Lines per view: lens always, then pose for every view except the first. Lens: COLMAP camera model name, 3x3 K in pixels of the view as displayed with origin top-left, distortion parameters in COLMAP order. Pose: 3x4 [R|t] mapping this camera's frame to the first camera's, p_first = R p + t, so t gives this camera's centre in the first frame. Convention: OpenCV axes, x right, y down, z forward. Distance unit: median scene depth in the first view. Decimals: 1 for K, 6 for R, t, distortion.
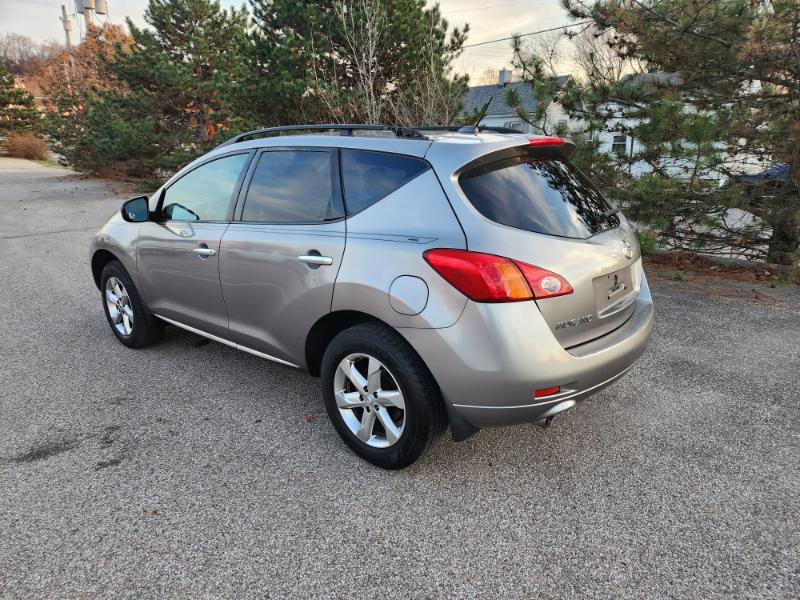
lens RADIAL K [[535.2, 0, 396.1], [0, 535.2, 303.1], [0, 0, 1]] dist [0.078279, -0.062764]
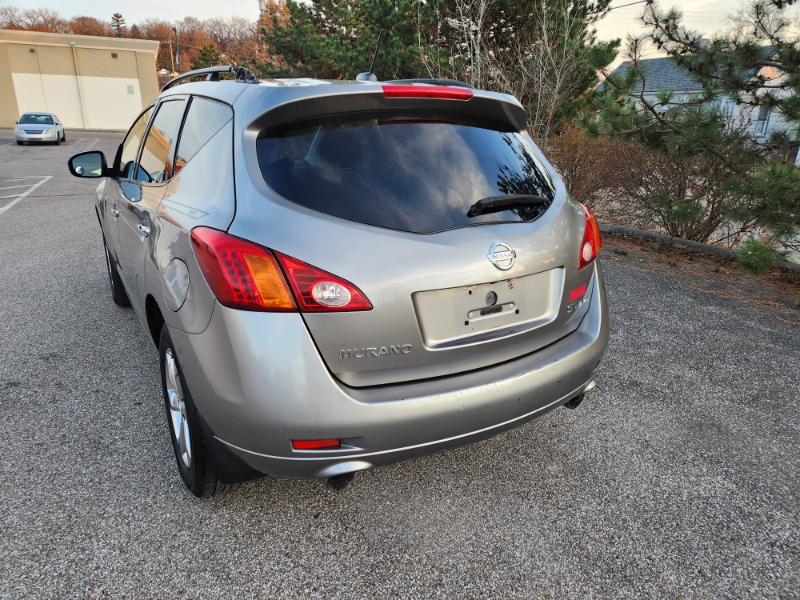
lens RADIAL K [[535.2, 0, 396.1], [0, 535.2, 303.1], [0, 0, 1]] dist [0.078279, -0.062764]
pose [[0.949588, 0.126003, -0.287066, 0.351350], [-0.115818, 0.991895, 0.052258, -0.042220], [0.291324, -0.016376, 0.956484, 0.225884]]
